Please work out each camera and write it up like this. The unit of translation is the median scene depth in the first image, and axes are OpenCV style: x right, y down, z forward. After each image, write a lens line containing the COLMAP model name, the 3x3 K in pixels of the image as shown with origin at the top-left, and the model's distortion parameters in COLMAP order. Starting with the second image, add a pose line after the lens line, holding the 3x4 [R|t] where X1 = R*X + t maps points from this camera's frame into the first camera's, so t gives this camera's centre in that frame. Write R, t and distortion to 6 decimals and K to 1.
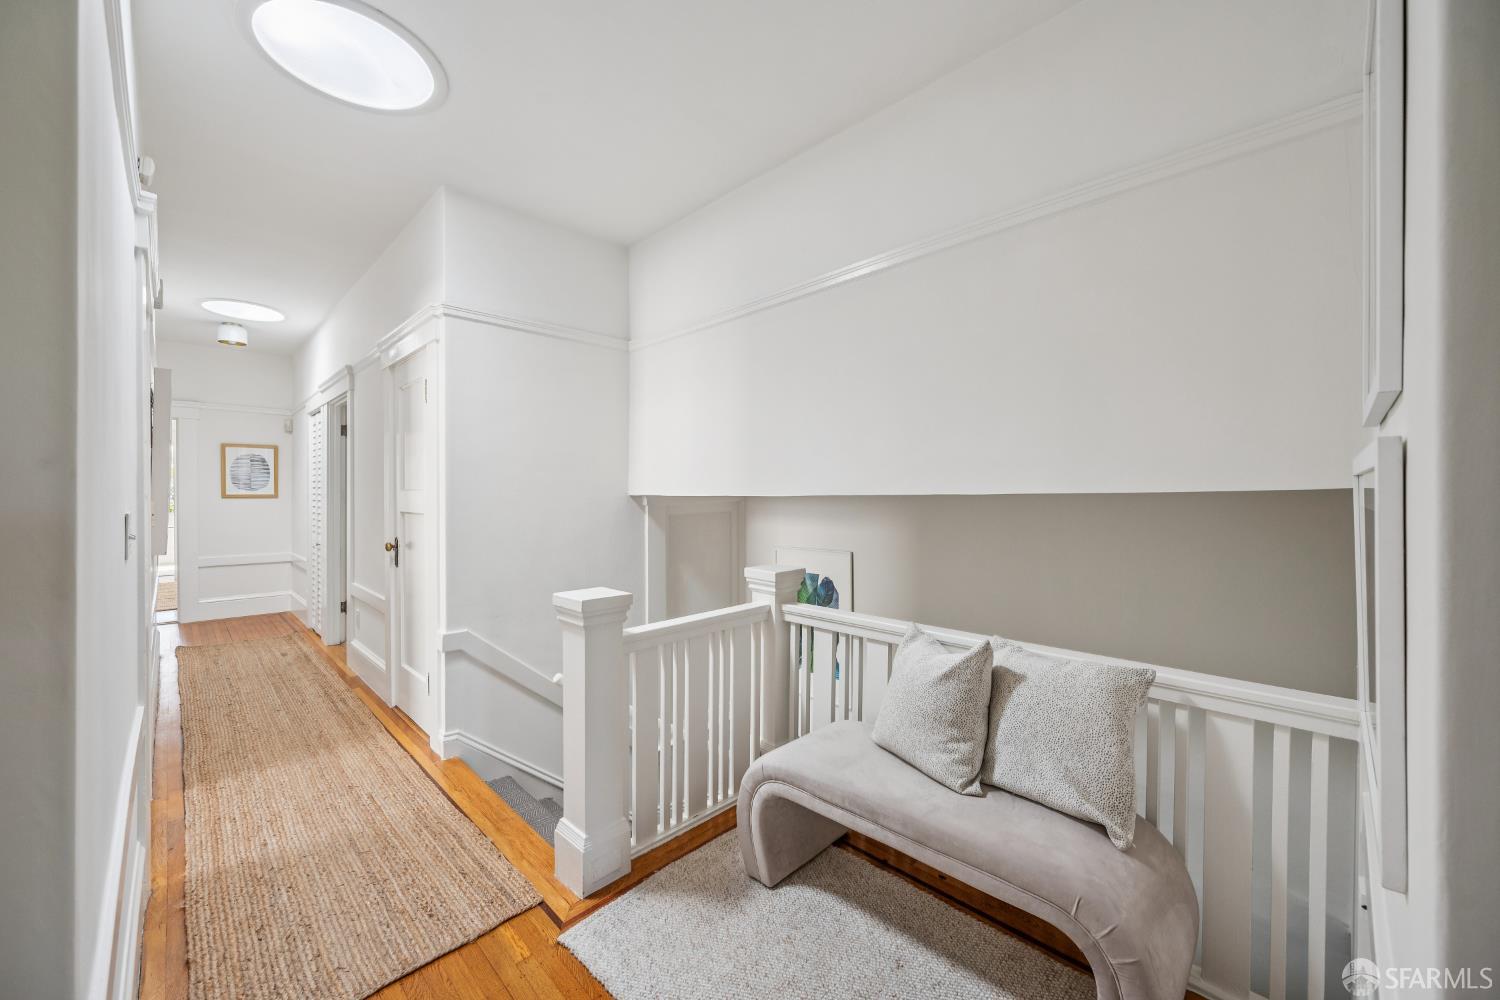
lens RADIAL K [[585.3, 0, 750.0], [0, 585.3, 500.0], [0, 0, 1]] dist [-0.001267, -0.000180]
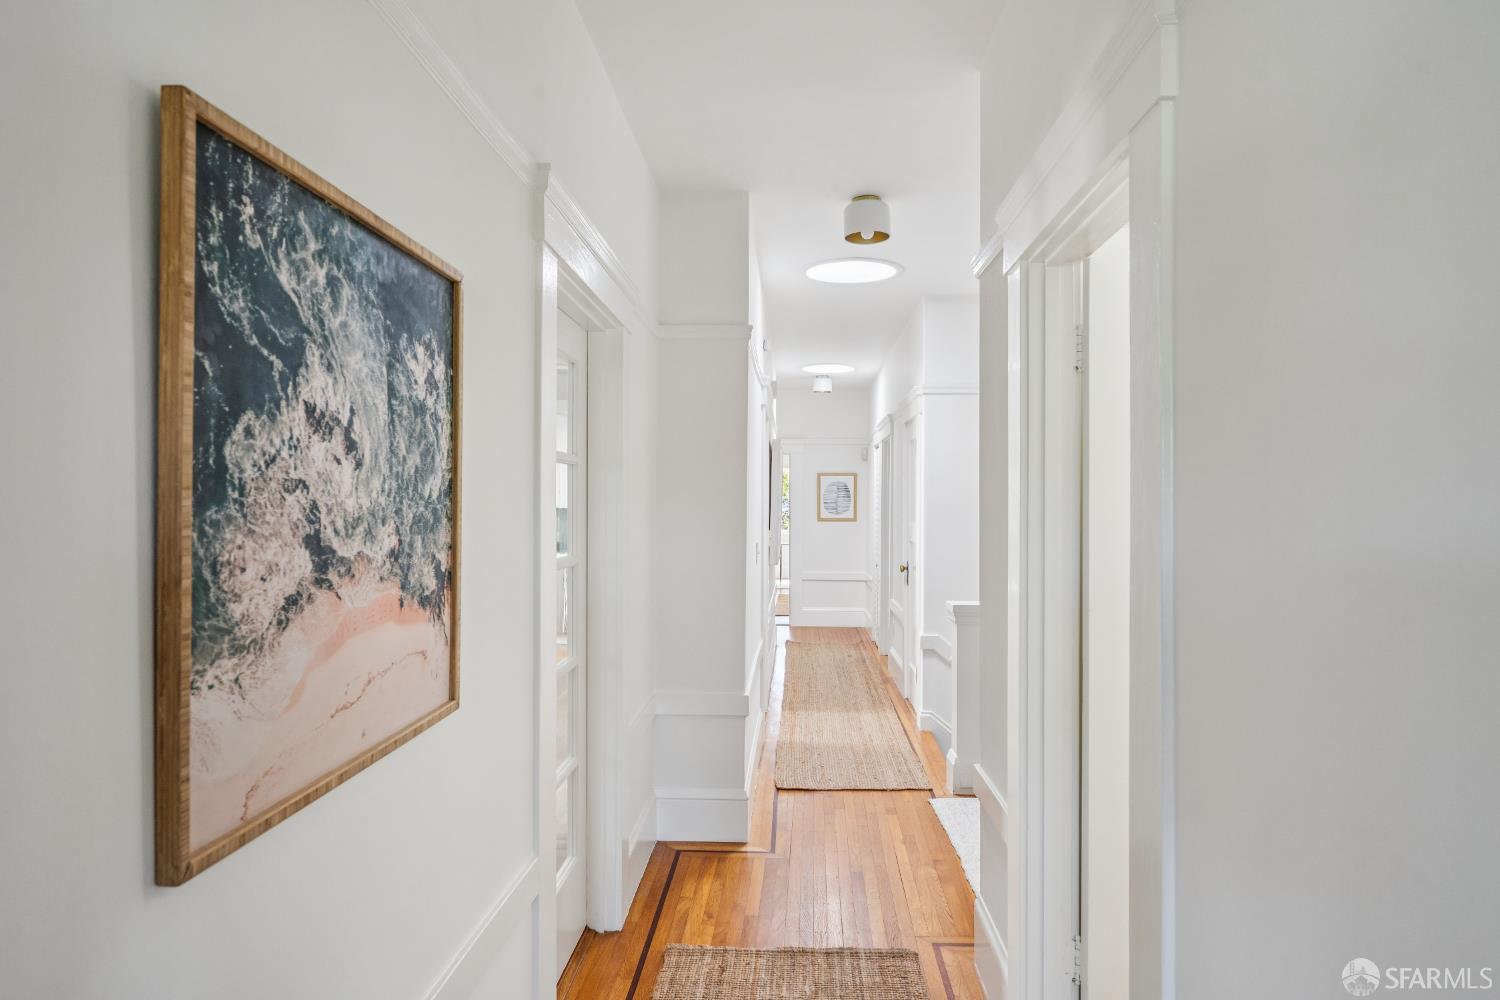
lens RADIAL K [[946.9, 0, 750.0], [0, 946.9, 500.0], [0, 0, 1]] dist [0.000689, 0.000031]
pose [[0.673160, -0.001817, -0.739494, 0.568582], [-0.007970, 0.999921, -0.009712, -0.037928], [0.739454, 0.012431, 0.673093, -0.521460]]
